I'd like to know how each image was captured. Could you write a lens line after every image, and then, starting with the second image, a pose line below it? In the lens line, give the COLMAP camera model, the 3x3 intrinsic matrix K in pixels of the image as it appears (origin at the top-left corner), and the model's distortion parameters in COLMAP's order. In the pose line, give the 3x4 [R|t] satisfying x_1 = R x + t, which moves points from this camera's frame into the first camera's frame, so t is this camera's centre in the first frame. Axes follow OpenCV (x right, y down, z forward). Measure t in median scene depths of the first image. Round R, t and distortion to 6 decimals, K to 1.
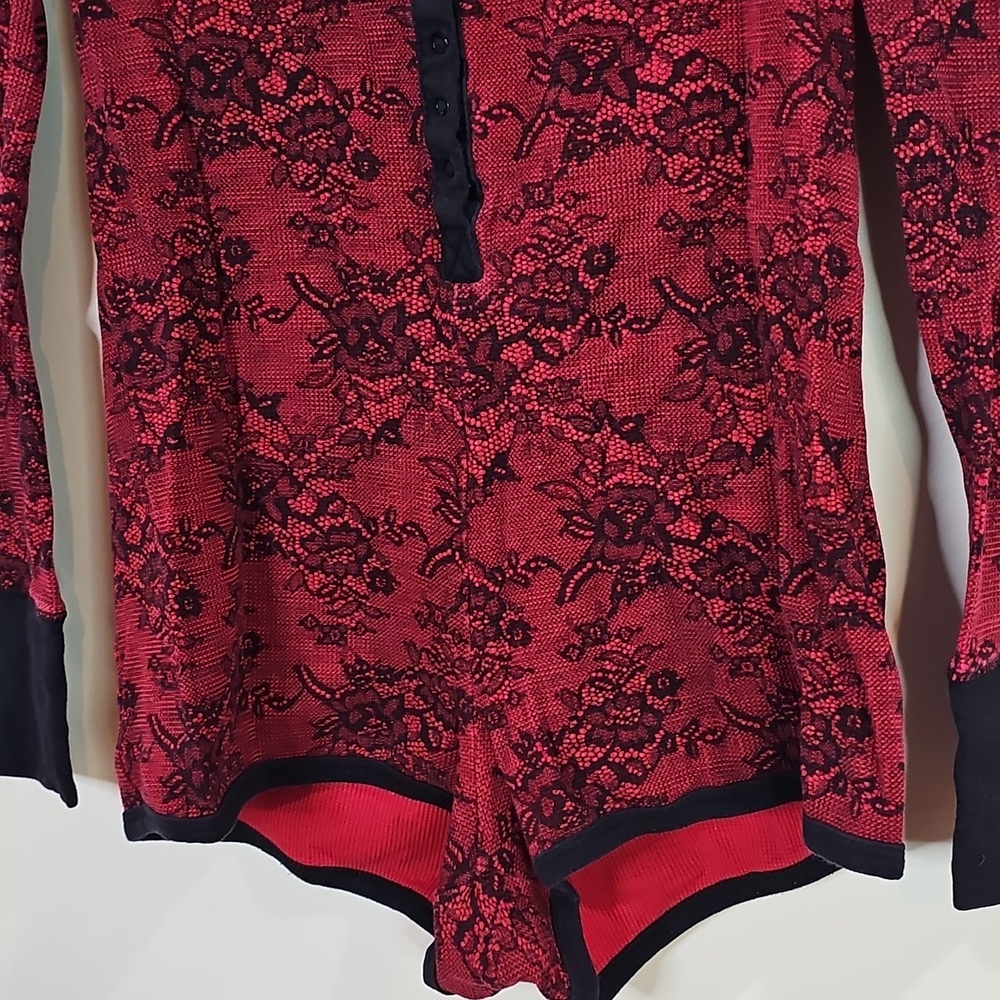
lens RADIAL K [[1230.3, 0, 500.0], [0, 1230.3, 499.1], [0, 0, 1]] dist [0.033689, 0.000000]
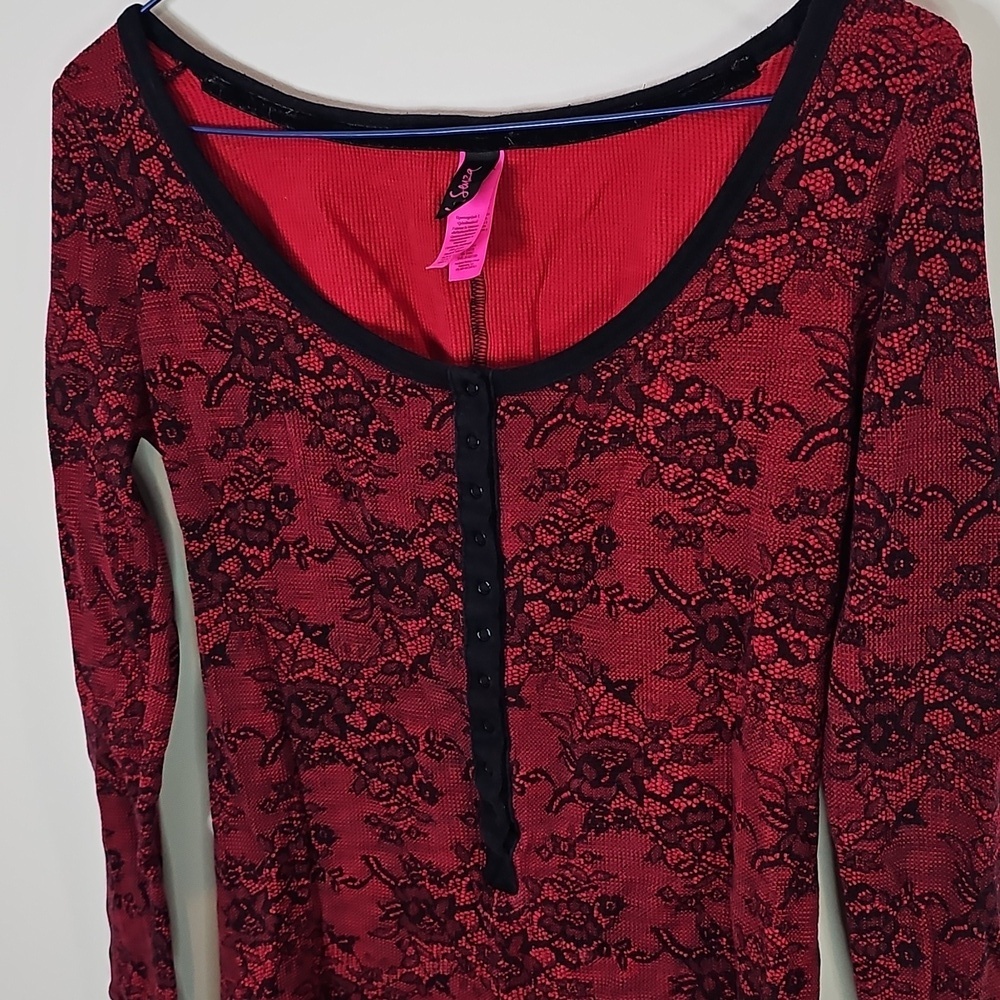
lens RADIAL K [[1230.3, 0, 499.3], [0, 1230.3, 501.1], [0, 0, 1]] dist [0.033689, 0.000000]
pose [[0.994025, 0.051869, -0.096044, 0.066083], [-0.042305, 0.994181, 0.099065, -0.691077], [0.100623, -0.094409, 0.990435, -0.184851]]
